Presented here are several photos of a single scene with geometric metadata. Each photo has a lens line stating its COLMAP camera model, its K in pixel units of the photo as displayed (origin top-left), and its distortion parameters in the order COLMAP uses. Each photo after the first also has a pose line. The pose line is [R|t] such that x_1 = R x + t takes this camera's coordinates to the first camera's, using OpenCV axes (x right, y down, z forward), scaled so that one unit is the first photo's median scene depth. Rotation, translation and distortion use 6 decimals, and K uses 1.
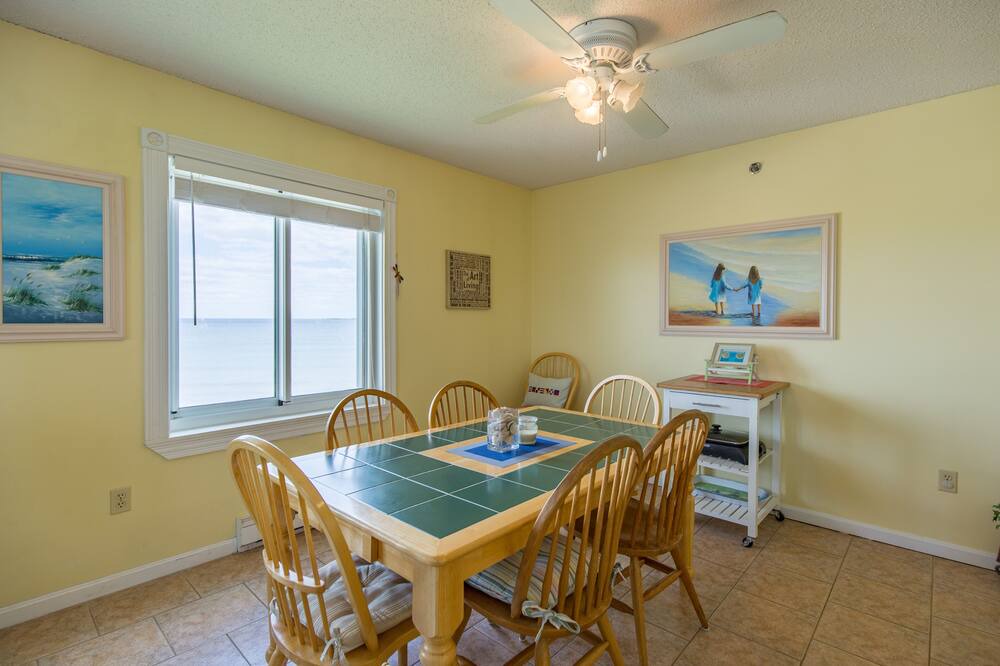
lens RADIAL K [[475.4, 0, 514.1], [0, 475.4, 325.5], [0, 0, 1]] dist [0.005144, -0.000828]
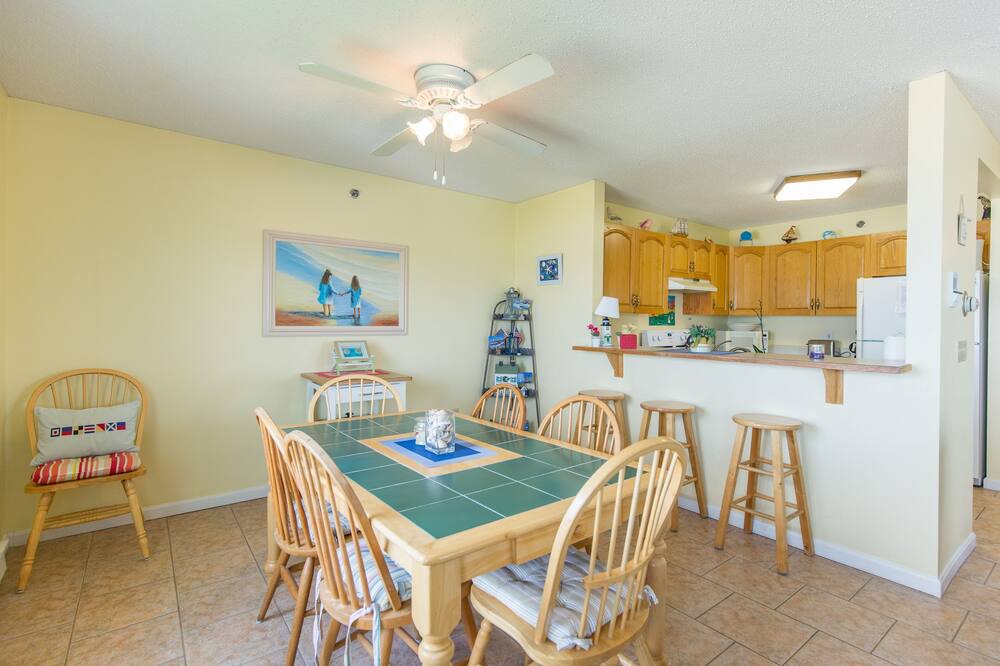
lens RADIAL K [[475.4, 0, 498.6], [0, 475.4, 325.7], [0, 0, 1]] dist [0.005144, -0.000828]
pose [[0.179654, -0.007830, 0.983699, -0.596283], [0.004440, 0.999965, 0.007149, -0.006096], [-0.983720, 0.003083, 0.179683, 0.422551]]
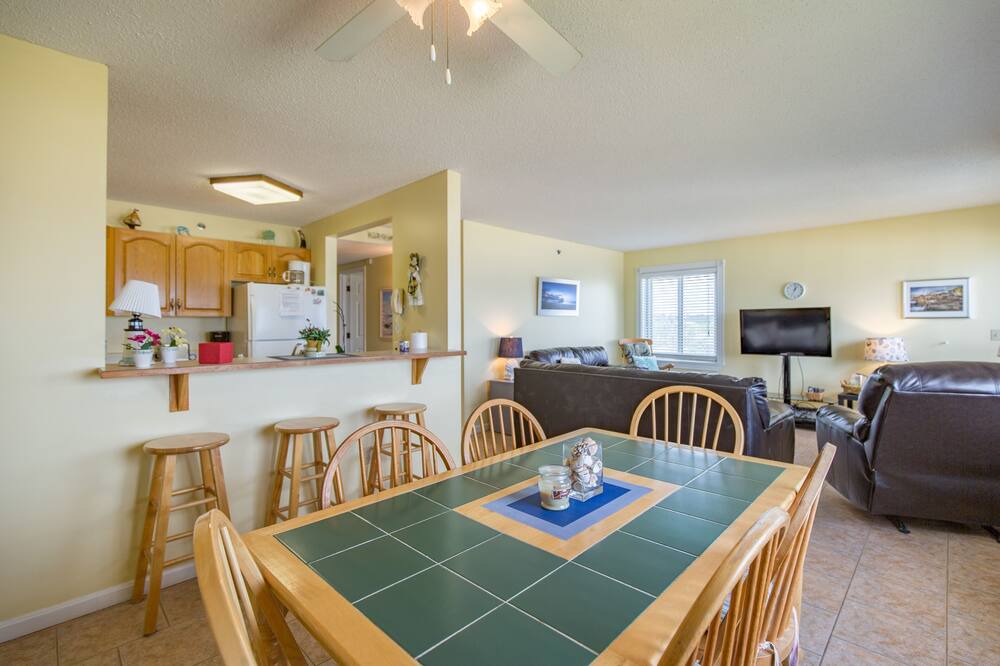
lens RADIAL K [[475.4, 0, 505.0], [0, 475.4, 328.5], [0, 0, 1]] dist [0.005144, -0.000828]
pose [[-0.997968, 0.000869, 0.063713, 0.041871], [0.001909, 0.999866, 0.016261, -0.009274], [-0.063690, 0.016350, -0.997836, 1.029493]]
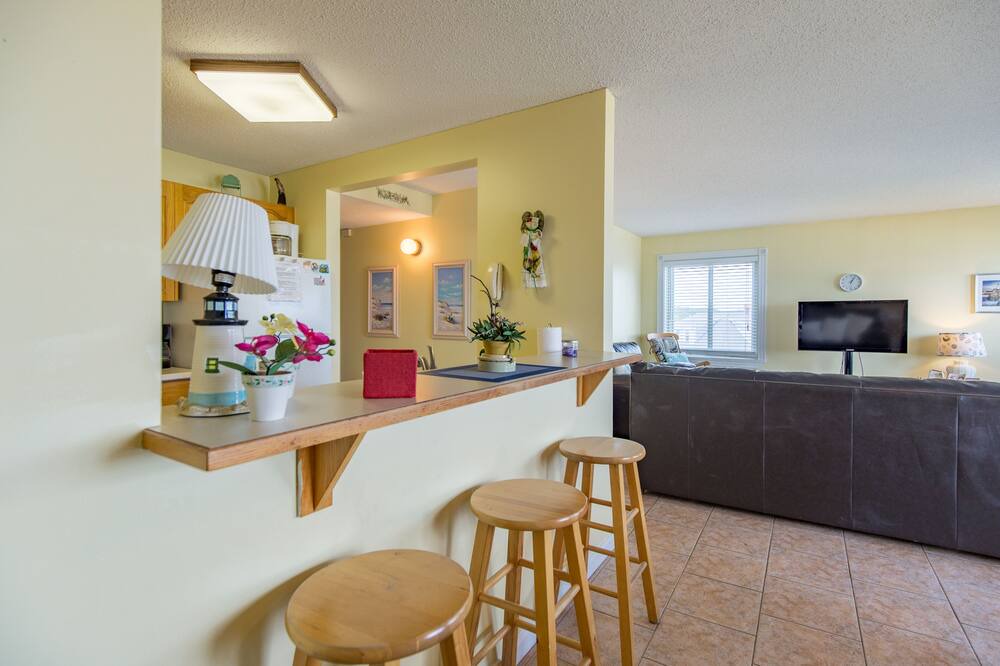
lens RADIAL K [[475.4, 0, 504.0], [0, 475.4, 323.6], [0, 0, 1]] dist [0.005144, -0.000828]
pose [[-0.982286, -0.002399, -0.187373, 0.536642], [-0.006350, 0.999770, 0.020487, -0.002350], [0.187281, 0.021313, -0.982075, 0.654330]]
